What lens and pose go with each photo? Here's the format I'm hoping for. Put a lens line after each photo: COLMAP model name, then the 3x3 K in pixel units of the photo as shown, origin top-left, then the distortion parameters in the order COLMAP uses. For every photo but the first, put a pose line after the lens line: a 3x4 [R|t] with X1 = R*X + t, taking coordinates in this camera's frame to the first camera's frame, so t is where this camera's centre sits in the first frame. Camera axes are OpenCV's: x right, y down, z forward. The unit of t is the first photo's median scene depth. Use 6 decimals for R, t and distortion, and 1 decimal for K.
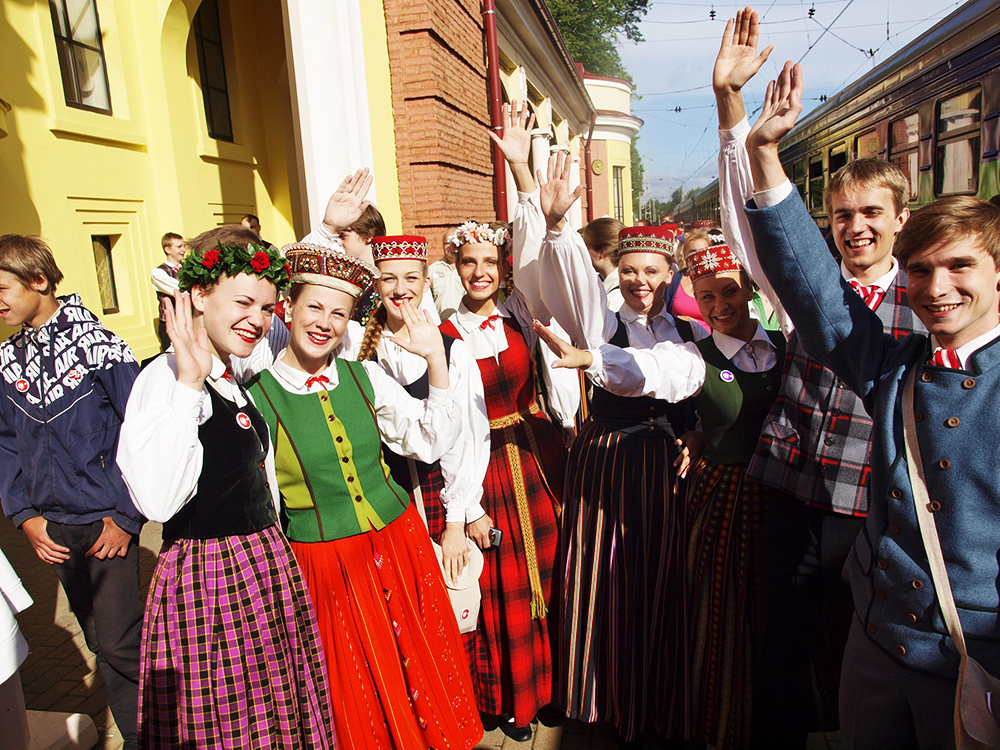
lens RADIAL K [[854.5, 0, 502.3], [0, 854.5, 379.8], [0, 0, 1]] dist [-0.059993, 0.071396]
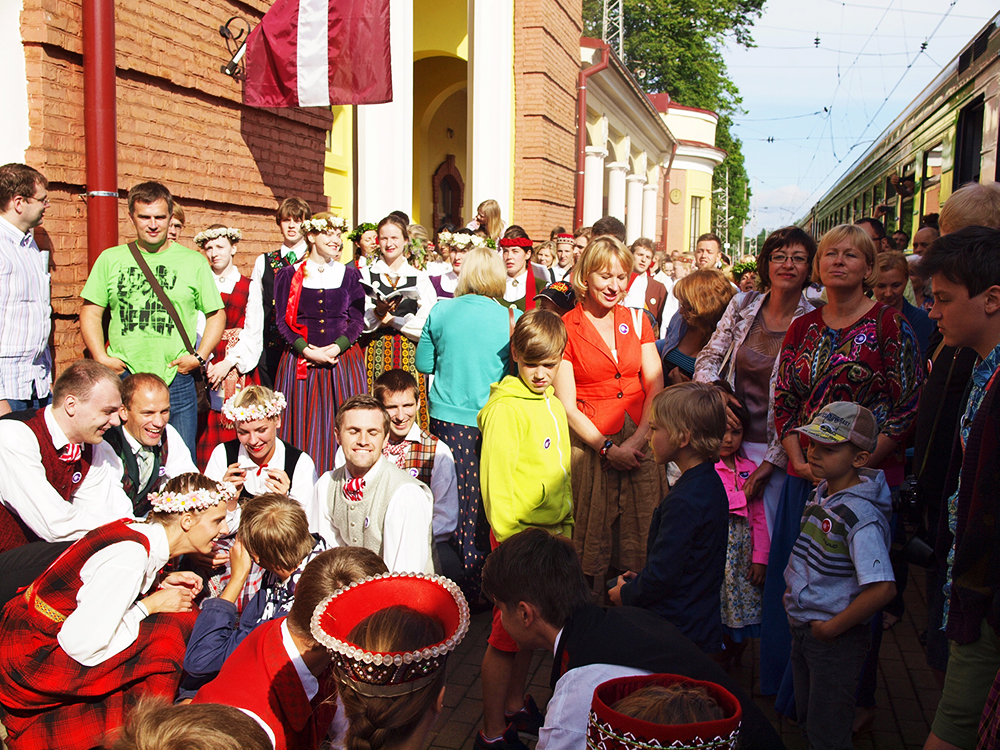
lens RADIAL K [[1092.7, 0, 505.5], [0, 1092.7, 383.5], [0, 0, 1]] dist [0.024857, 0.000000]
pose [[0.995040, 0.085816, -0.050305, -0.008839], [-0.088390, 0.994759, -0.051393, 0.140185], [0.045631, 0.055585, 0.997411, -0.739668]]
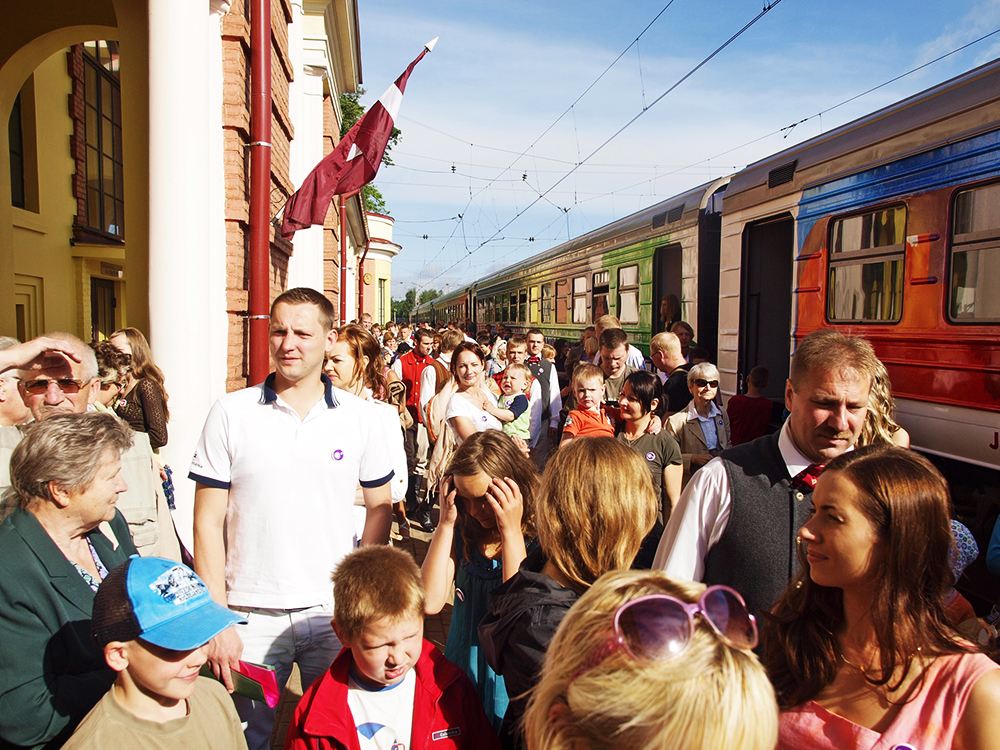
lens RADIAL K [[854.5, 0, 504.1], [0, 854.5, 378.0], [0, 0, 1]] dist [-0.059993, 0.071396]
pose [[0.949823, 0.050538, 0.308679, -0.240102], [-0.015576, 0.993279, -0.114693, 0.148721], [-0.312401, 0.104130, 0.944226, -0.841563]]
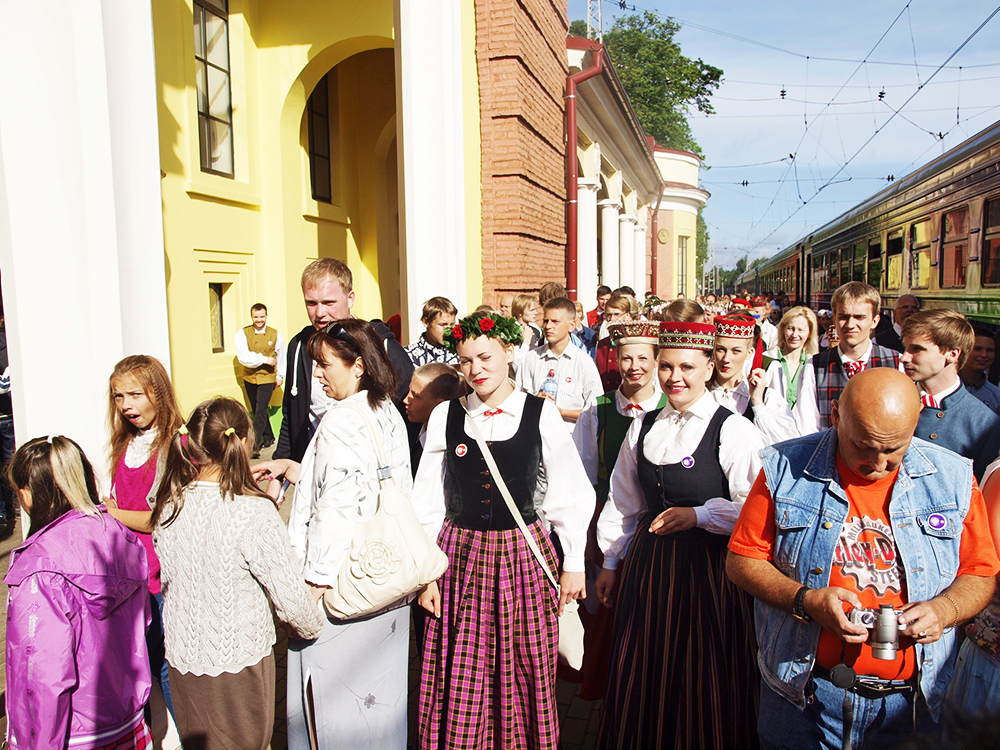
lens RADIAL K [[854.5, 0, 505.0], [0, 854.5, 379.4], [0, 0, 1]] dist [-0.059993, 0.071396]
pose [[0.996343, 0.056818, -0.063815, -0.009482], [-0.060973, 0.996010, -0.065162, 0.005091], [0.059858, 0.068815, 0.995832, -0.070250]]
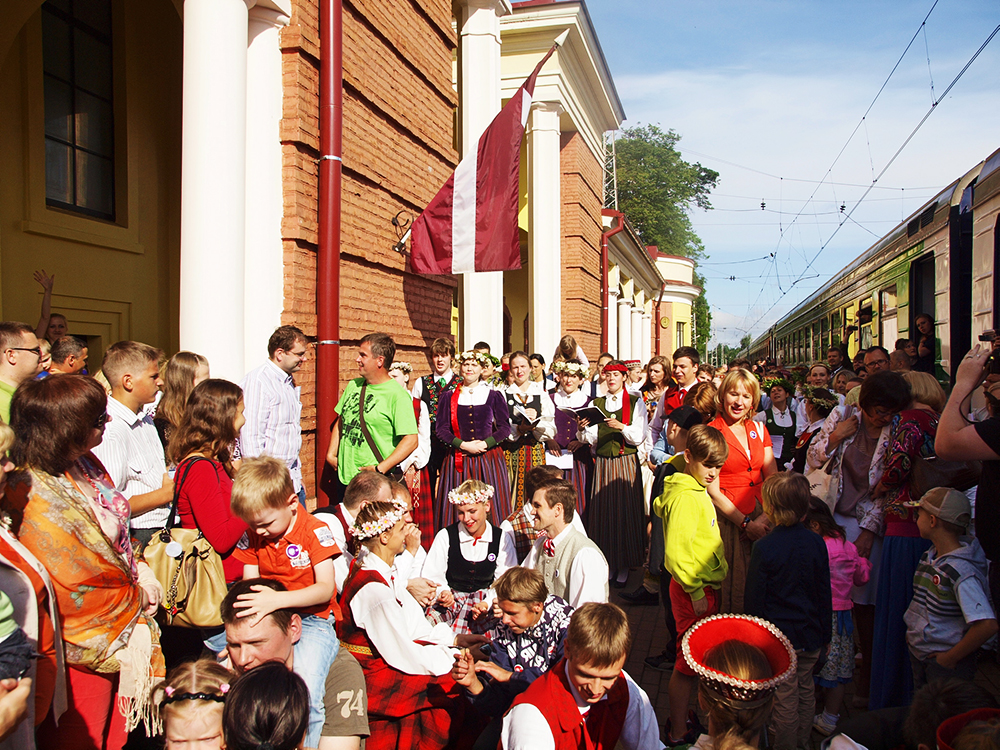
lens RADIAL K [[854.5, 0, 507.8], [0, 854.5, 374.5], [0, 0, 1]] dist [-0.059993, 0.071396]
pose [[0.995541, 0.058951, -0.073644, -0.071781], [-0.070032, 0.984903, -0.158310, 0.141215], [0.063200, 0.162762, 0.984639, -0.769171]]
